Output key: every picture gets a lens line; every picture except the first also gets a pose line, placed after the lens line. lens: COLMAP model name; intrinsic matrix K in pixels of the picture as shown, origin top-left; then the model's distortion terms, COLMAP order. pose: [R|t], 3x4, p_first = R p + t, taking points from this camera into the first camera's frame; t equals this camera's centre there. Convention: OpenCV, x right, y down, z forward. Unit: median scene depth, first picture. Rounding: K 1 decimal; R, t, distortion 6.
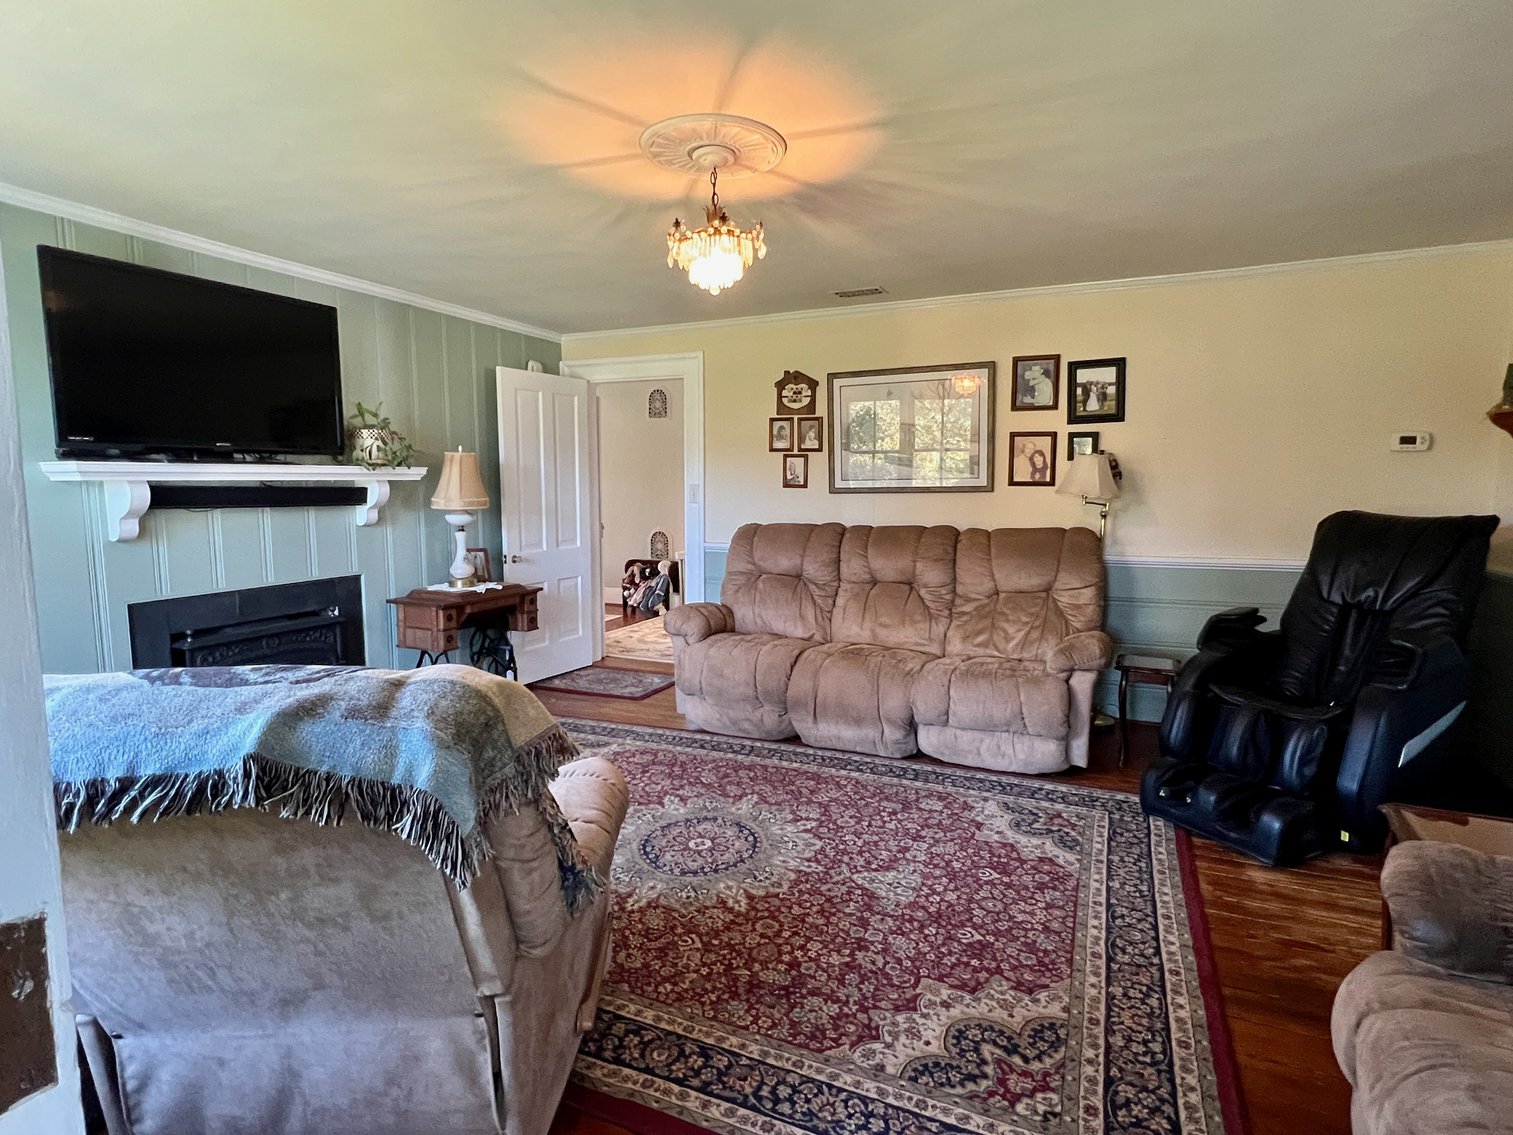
lens RADIAL K [[806.1, 0, 753.6], [0, 806.1, 567.2], [0, 0, 1]] dist [-0.000866, -0.001951]
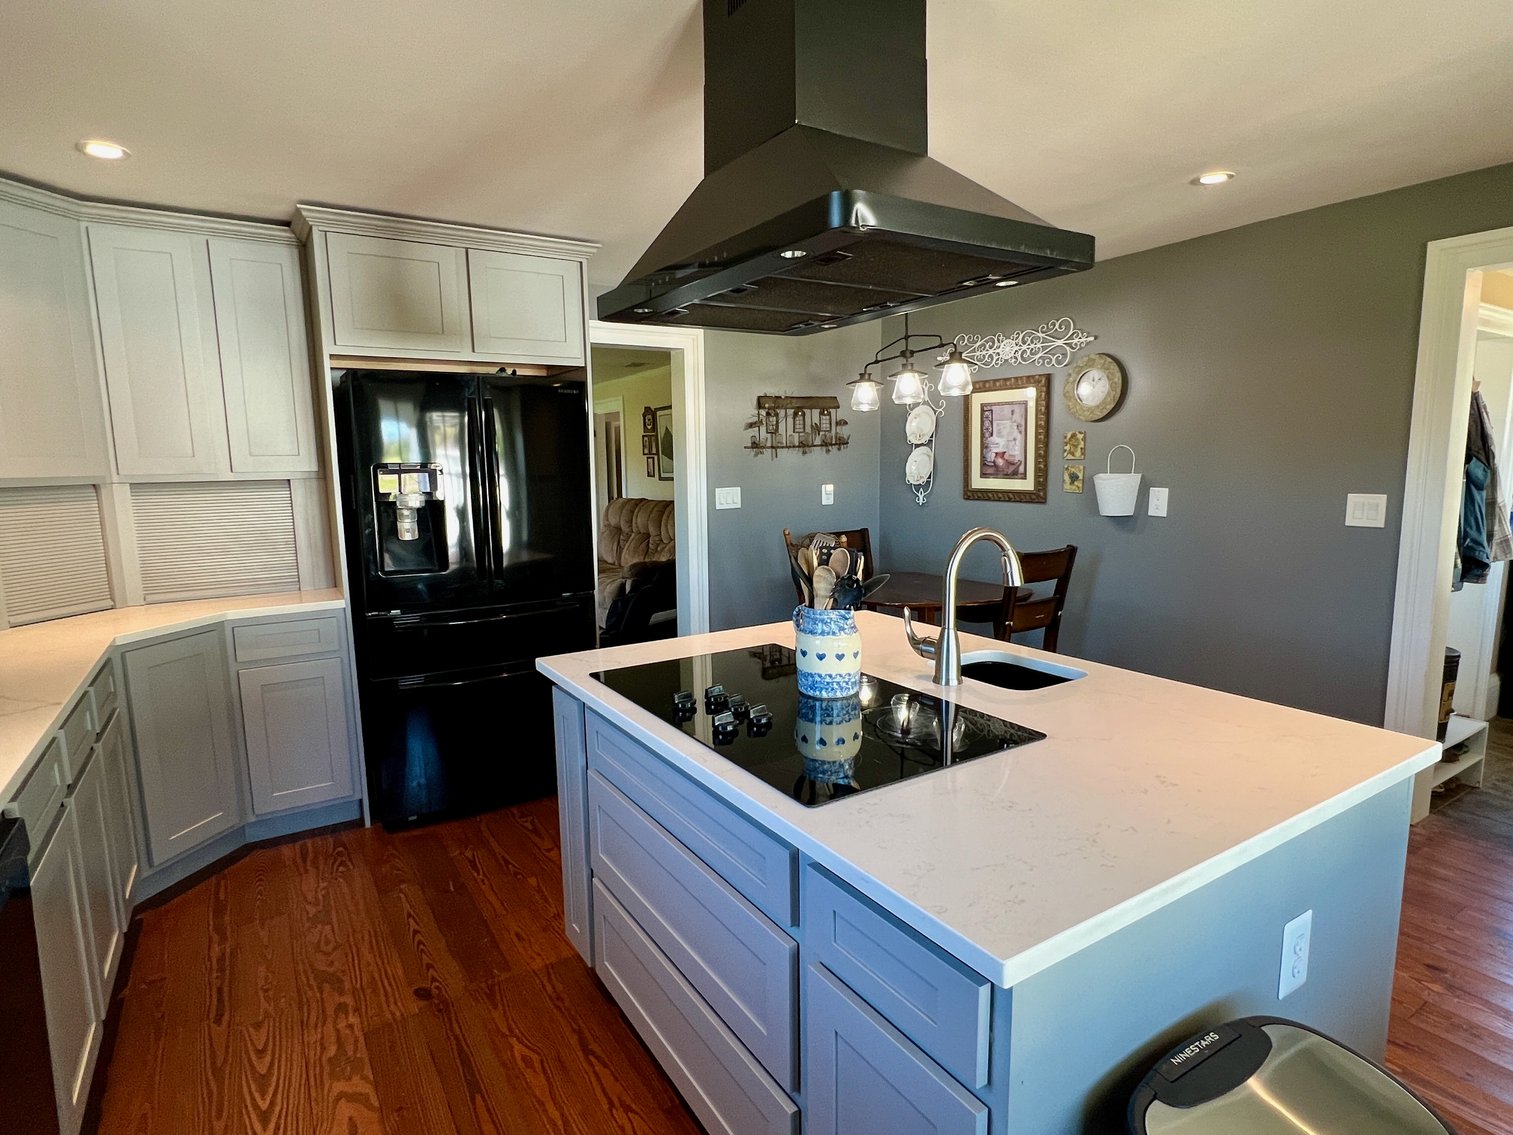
lens RADIAL K [[806.1, 0, 754.3], [0, 806.1, 570.6], [0, 0, 1]] dist [-0.000866, -0.001951]
pose [[0.831867, 0.066811, -0.550939, 1.539512], [-0.047584, 0.997658, 0.049136, 0.001900], [0.552931, -0.014659, 0.833098, -0.349593]]
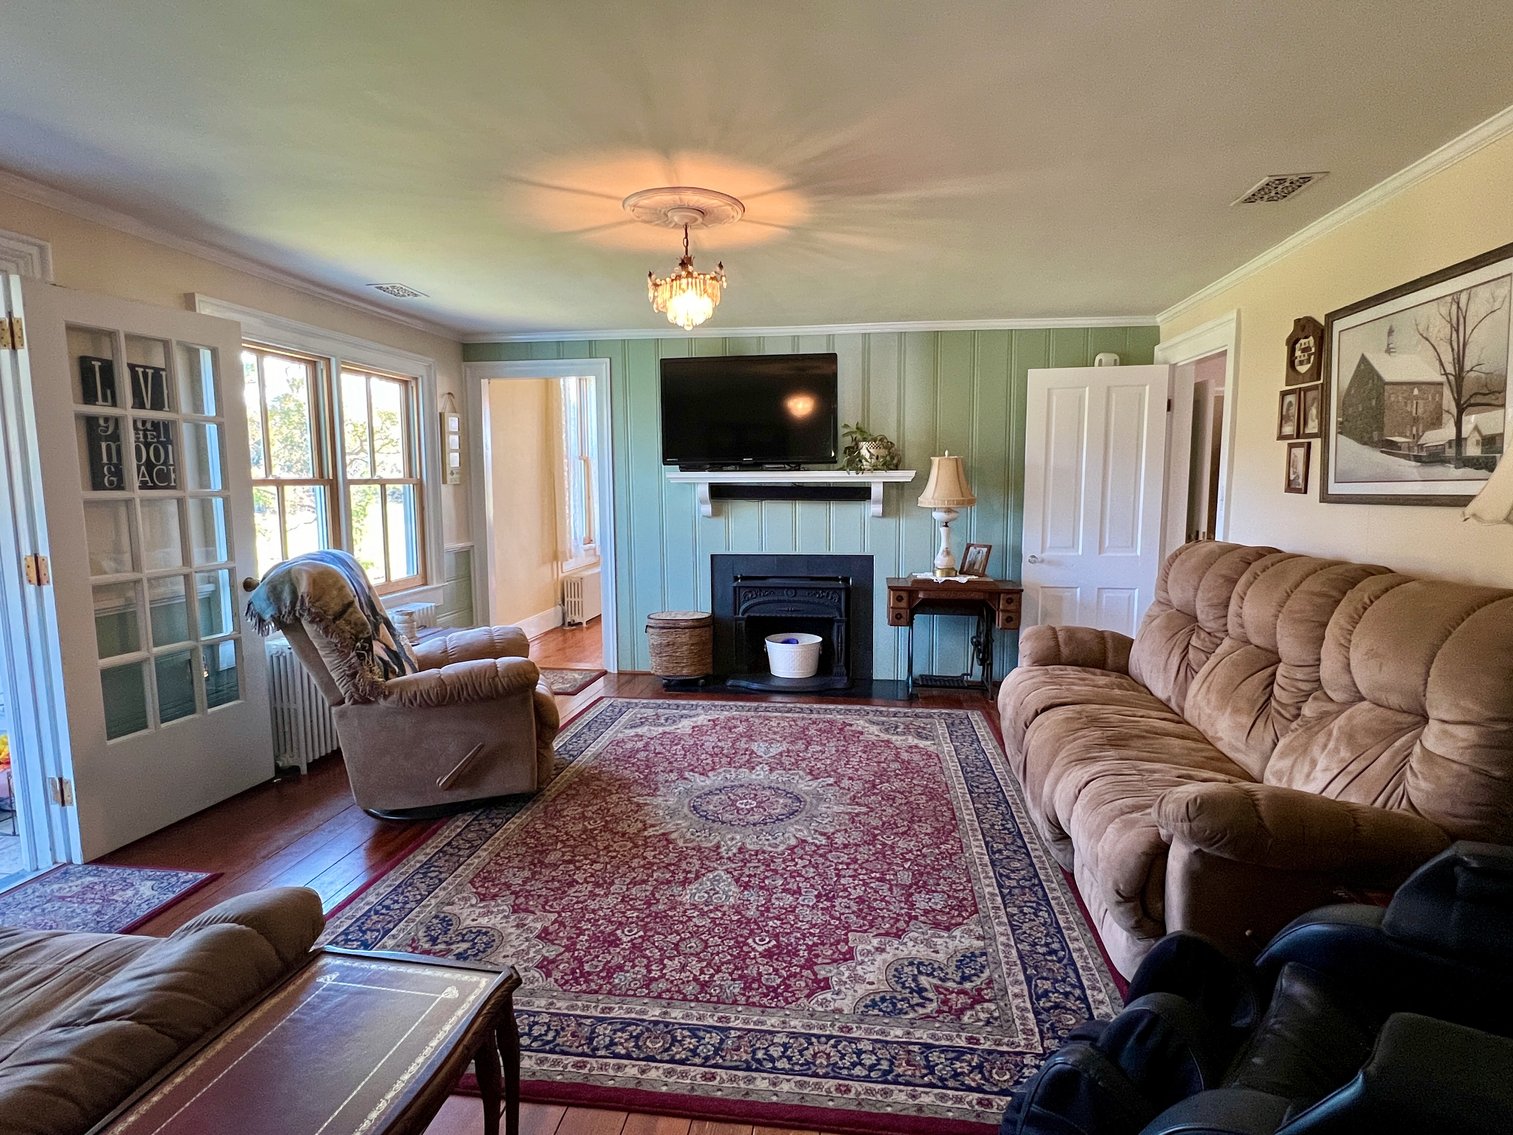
lens RADIAL K [[806.1, 0, 753.9], [0, 806.1, 569.3], [0, 0, 1]] dist [-0.000866, -0.001951]
pose [[0.275671, 0.106281, -0.955358, 0.766849], [-0.099478, 0.991687, 0.081617, -0.060981], [0.956091, 0.072537, 0.283952, 0.515126]]
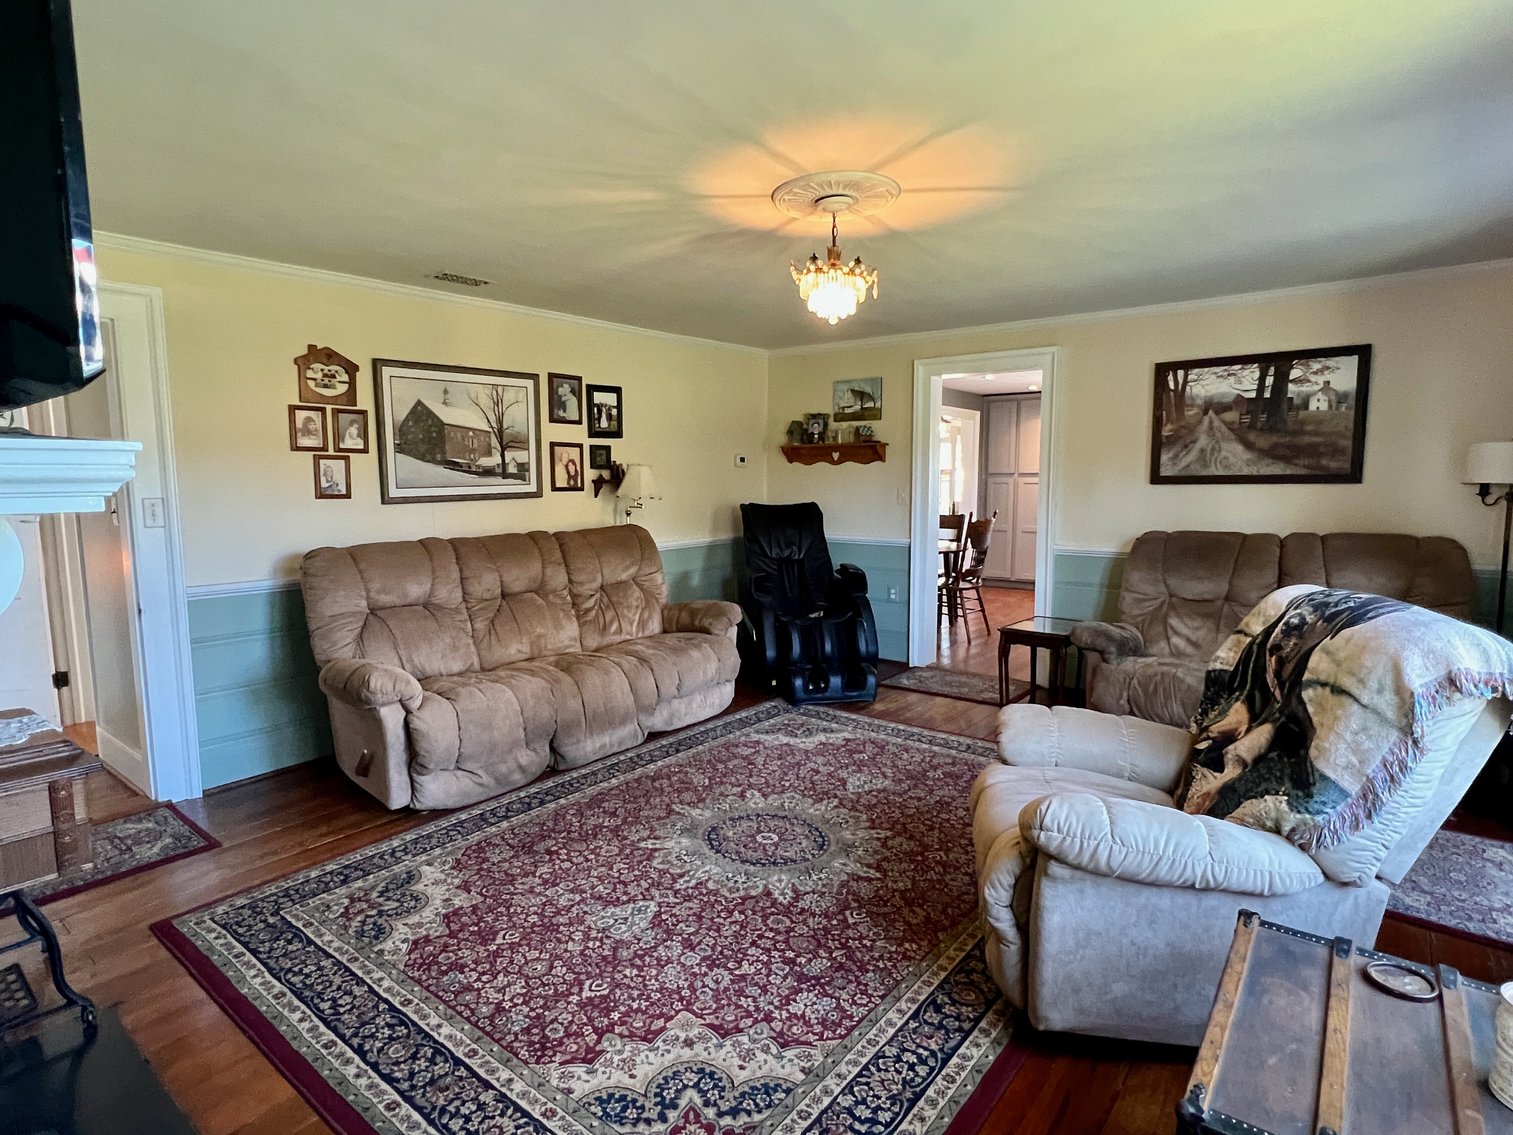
lens RADIAL K [[806.1, 0, 757.1], [0, 806.1, 568.4], [0, 0, 1]] dist [-0.000866, -0.001951]
pose [[0.252311, -0.106751, 0.961740, -0.798782], [0.111998, 0.990438, 0.080554, -0.065593], [-0.961143, 0.087388, 0.261854, 0.552338]]
